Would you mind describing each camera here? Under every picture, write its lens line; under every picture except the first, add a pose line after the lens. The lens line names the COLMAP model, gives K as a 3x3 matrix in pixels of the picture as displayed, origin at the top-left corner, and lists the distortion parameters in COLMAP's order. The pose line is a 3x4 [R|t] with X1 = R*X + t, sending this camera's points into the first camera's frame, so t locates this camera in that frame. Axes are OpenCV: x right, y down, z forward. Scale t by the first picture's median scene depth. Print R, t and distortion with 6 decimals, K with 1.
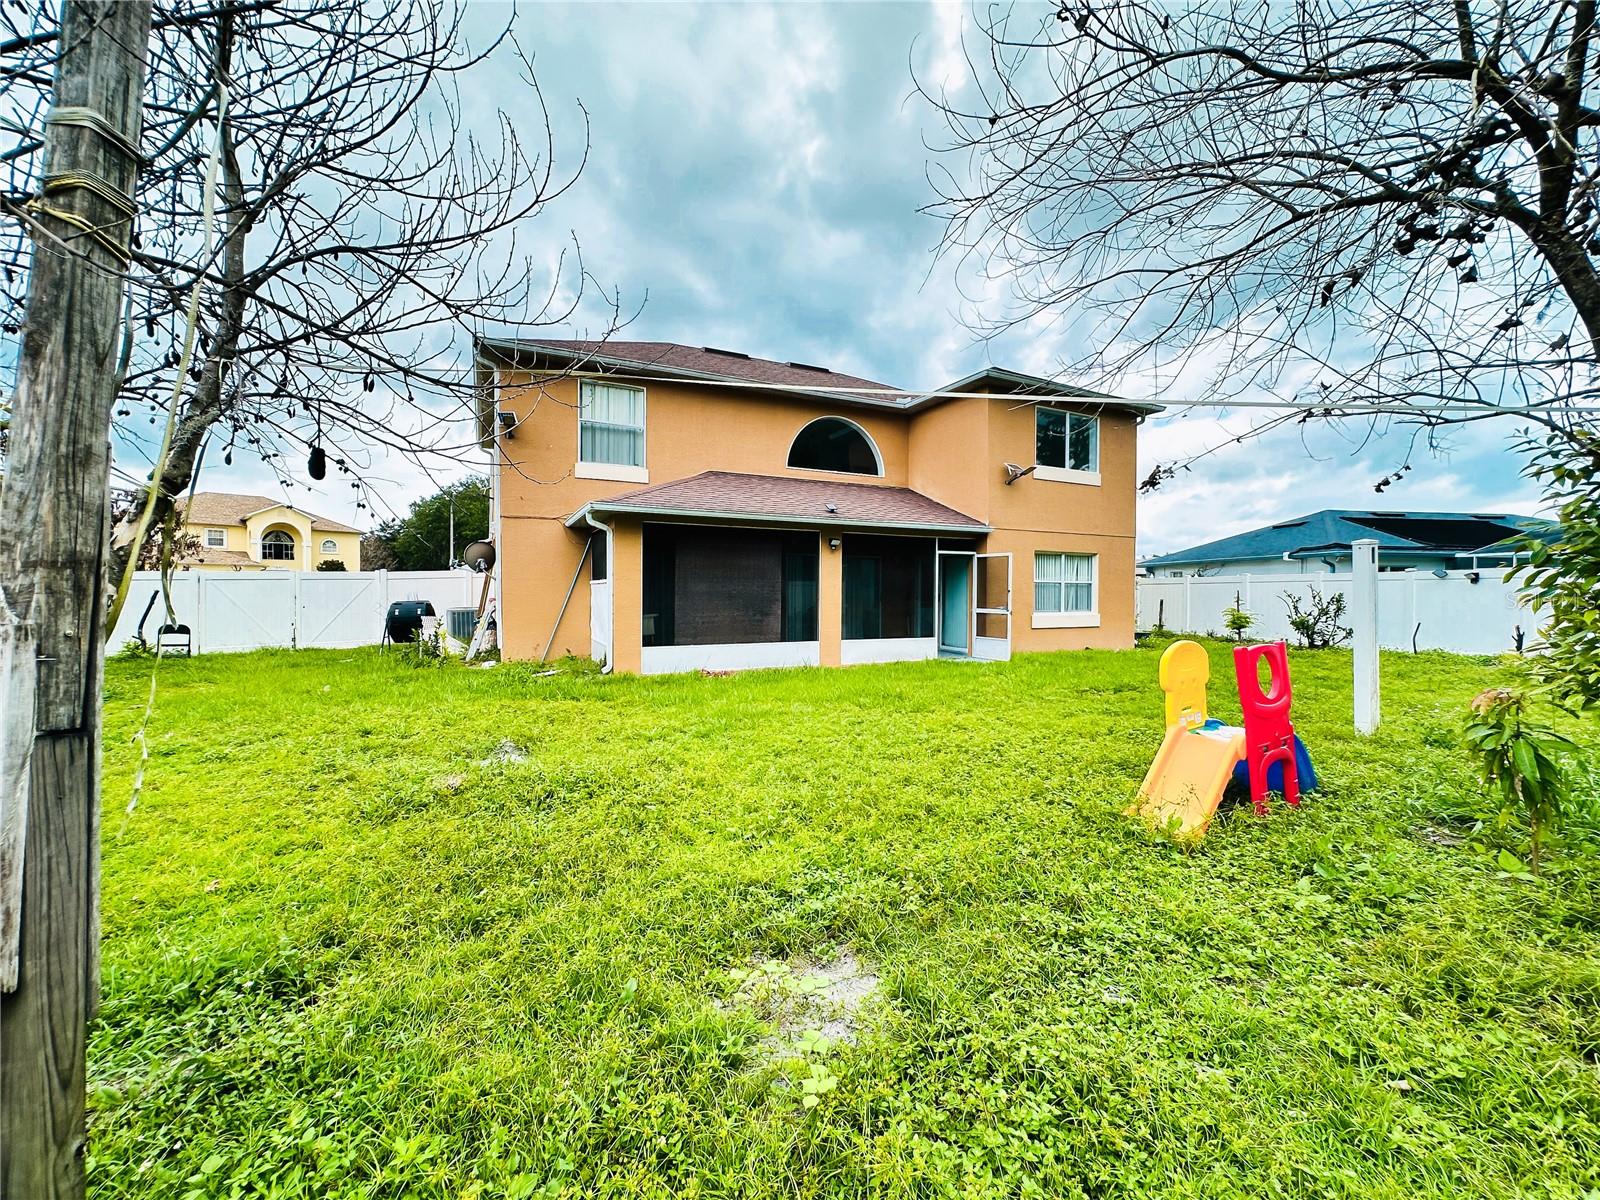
lens RADIAL K [[649.4, 0, 798.5], [0, 649.4, 599.2], [0, 0, 1]] dist [0.000481, 0.000364]
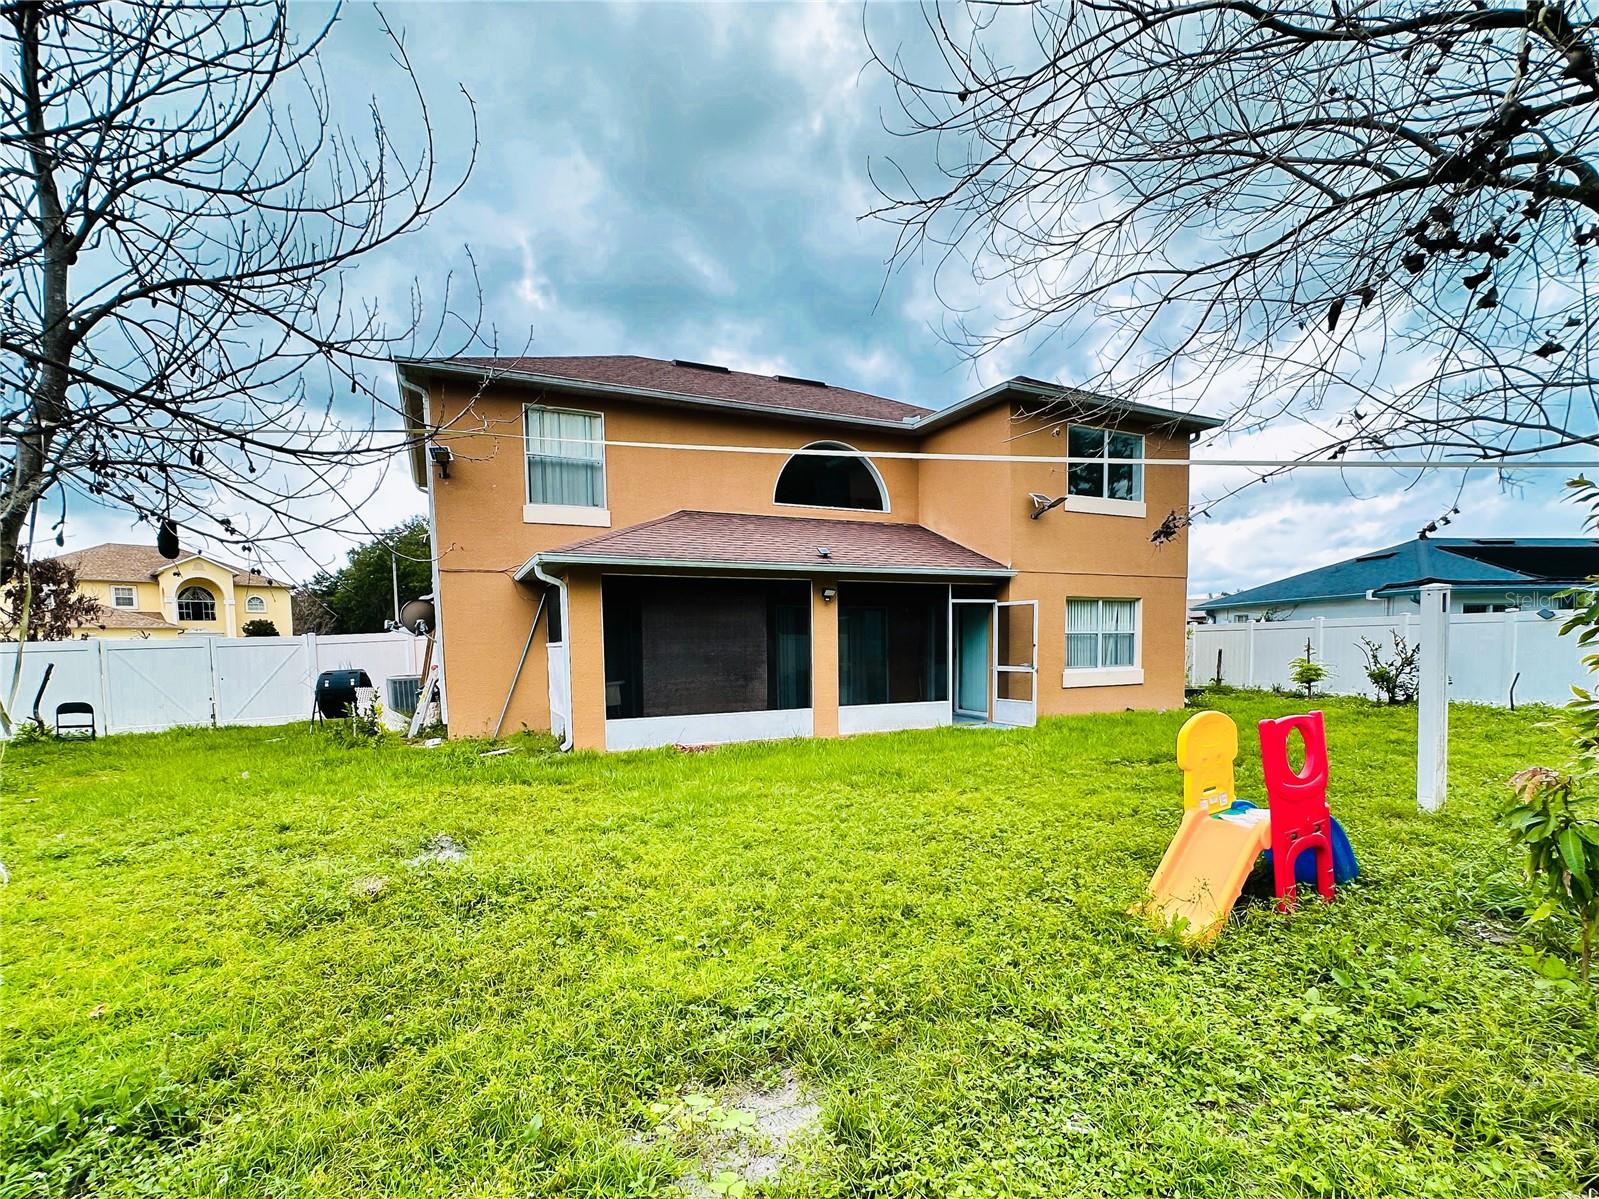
lens RADIAL K [[755.5, 0, 796.6], [0, 755.5, 697.5], [0, 0, 1]] dist [0.002194, -0.000294]
pose [[0.999743, -0.019022, -0.012333, 0.071242], [0.019714, 0.998085, 0.058628, -0.027765], [0.011194, -0.058856, 0.998204, -0.007127]]
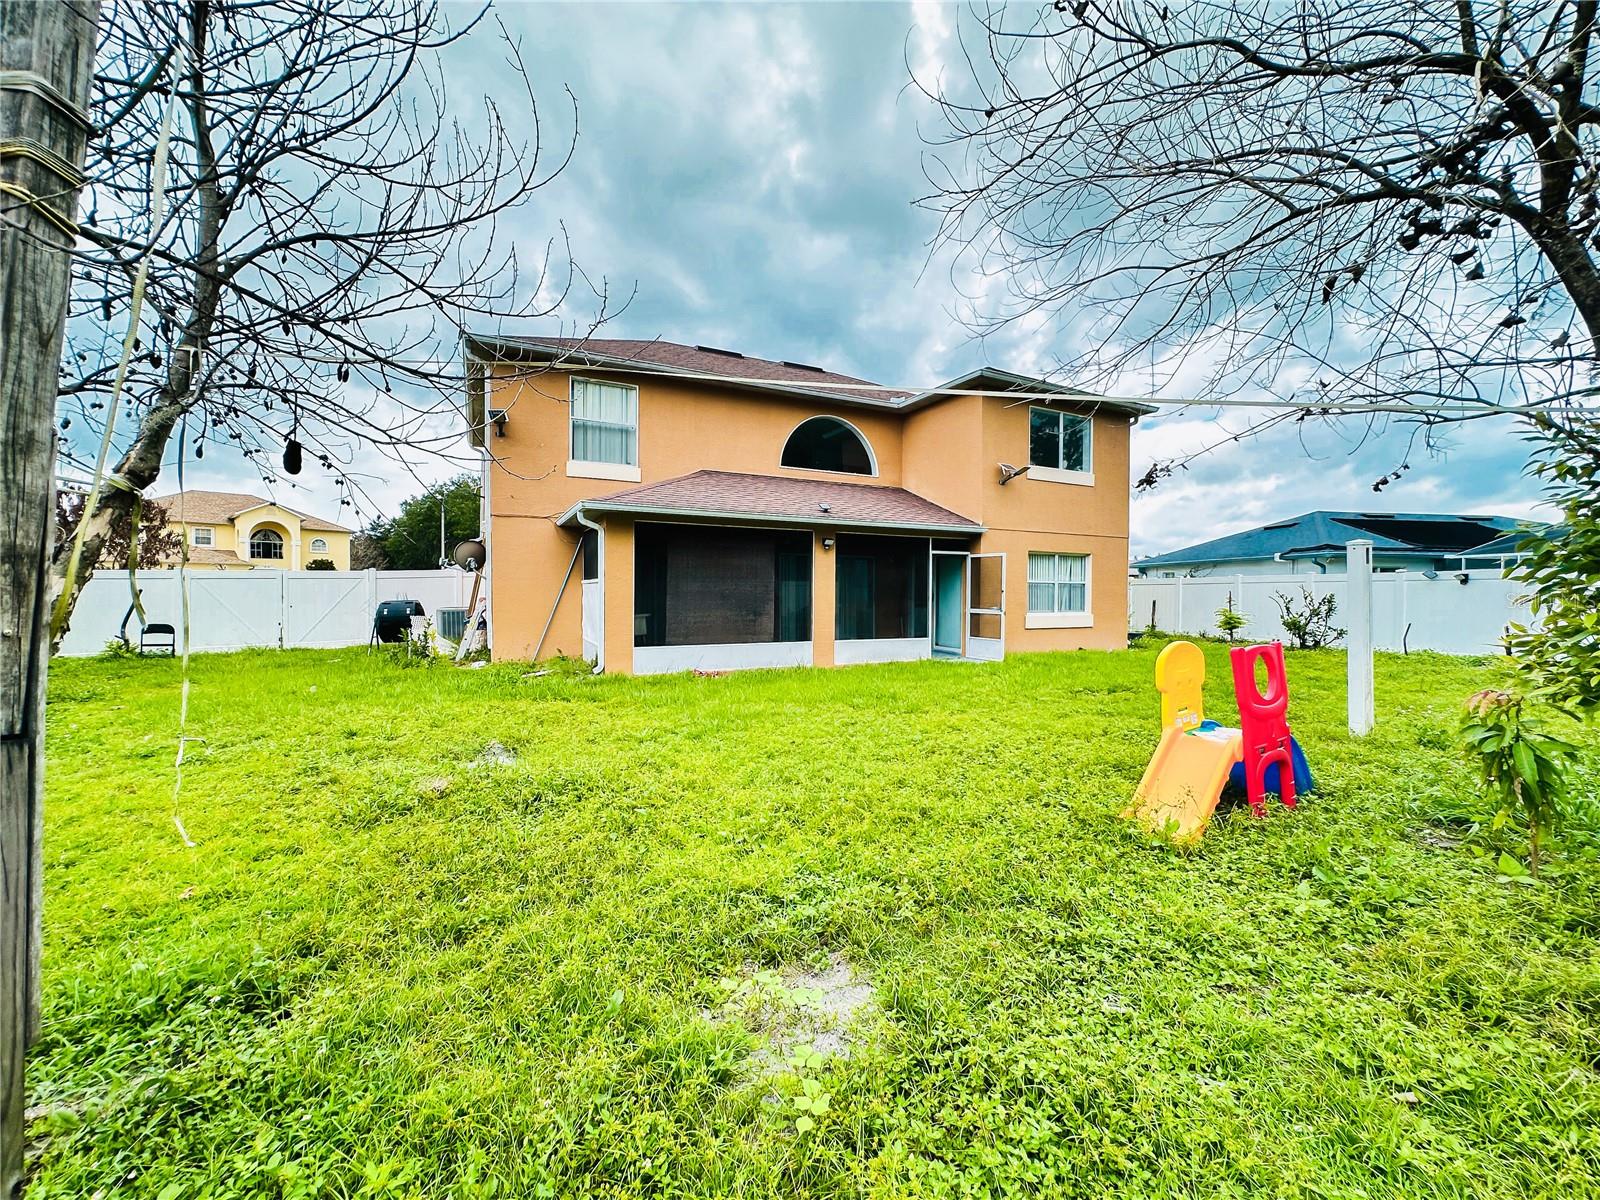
lens RADIAL K [[649.4, 0, 798.8], [0, 649.4, 598.9], [0, 0, 1]] dist [0.000481, 0.000364]
pose [[0.999945, 0.001533, 0.010385, 0.001028], [-0.001527, 0.999999, -0.000632, 0.000890], [-0.010386, 0.000616, 0.999946, 0.016464]]
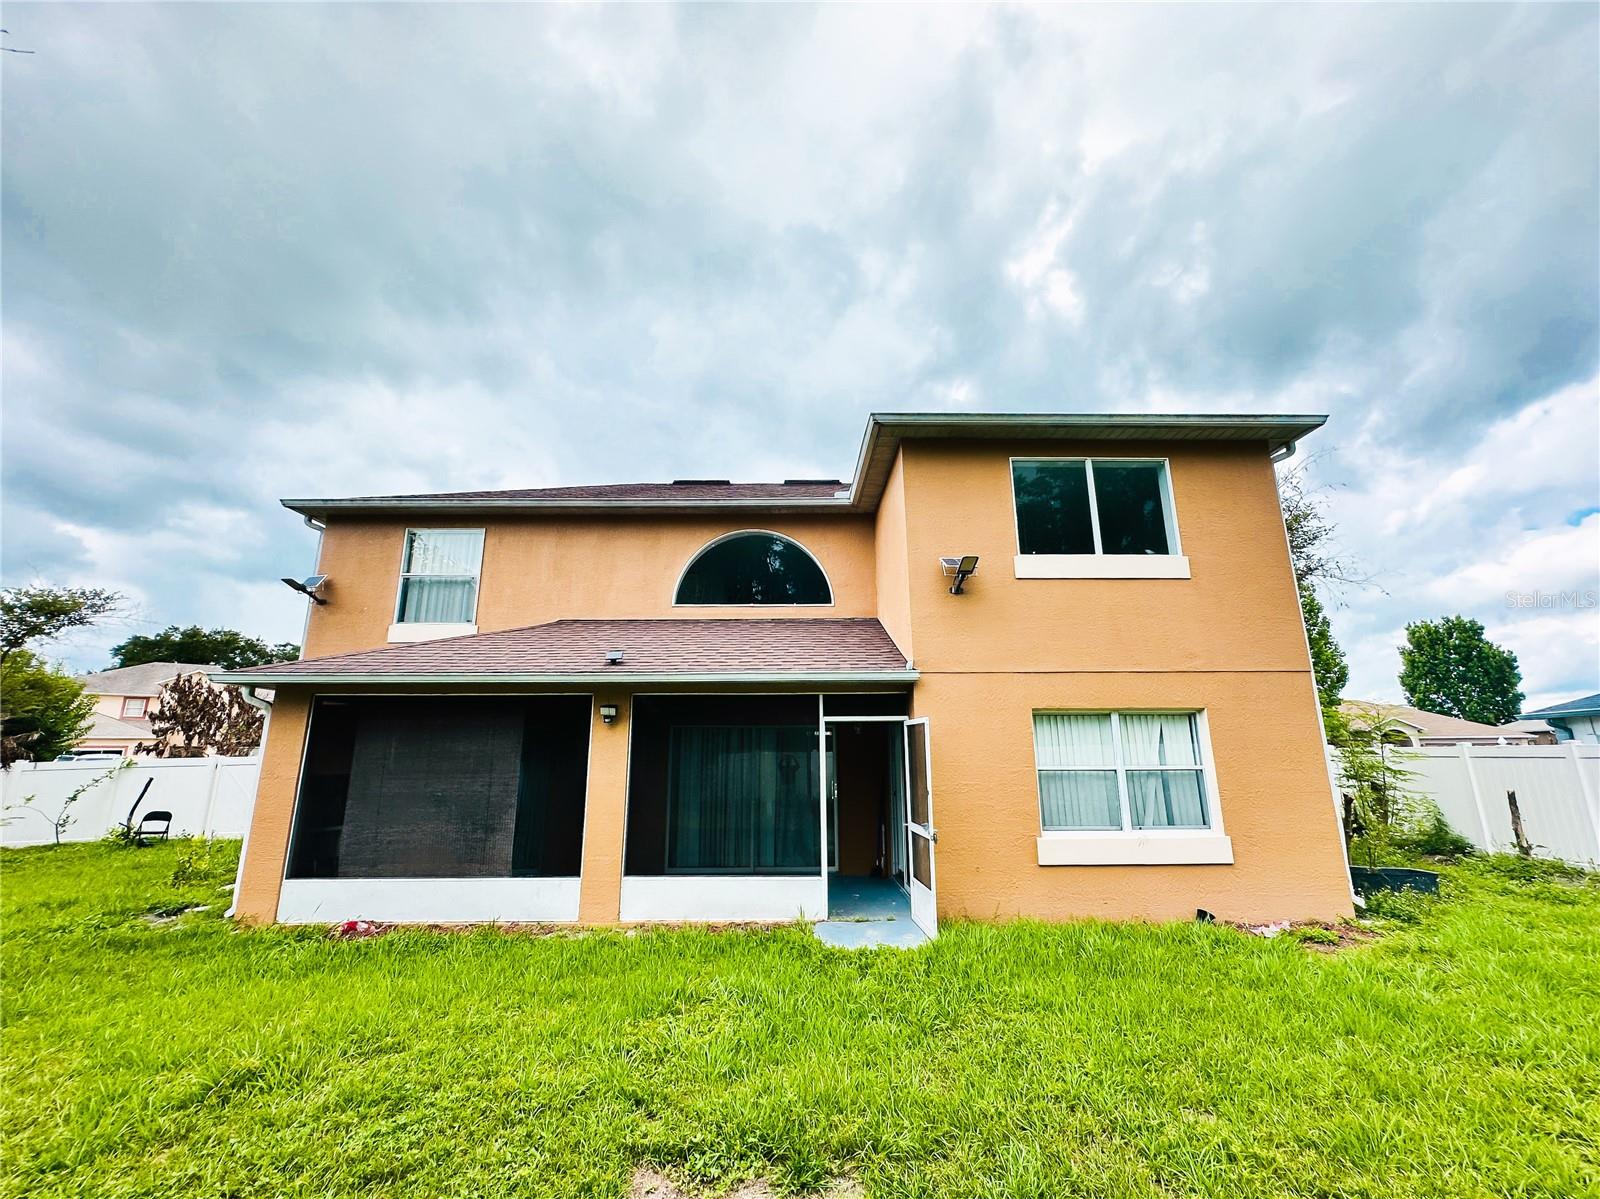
lens RADIAL K [[649.4, 0, 803.6], [0, 649.4, 604.3], [0, 0, 1]] dist [0.000481, 0.000364]
pose [[0.899293, -0.105373, -0.424462, 1.559396], [0.003478, 0.972233, -0.233990, -0.124711], [0.437333, 0.208950, 0.874689, 1.580641]]
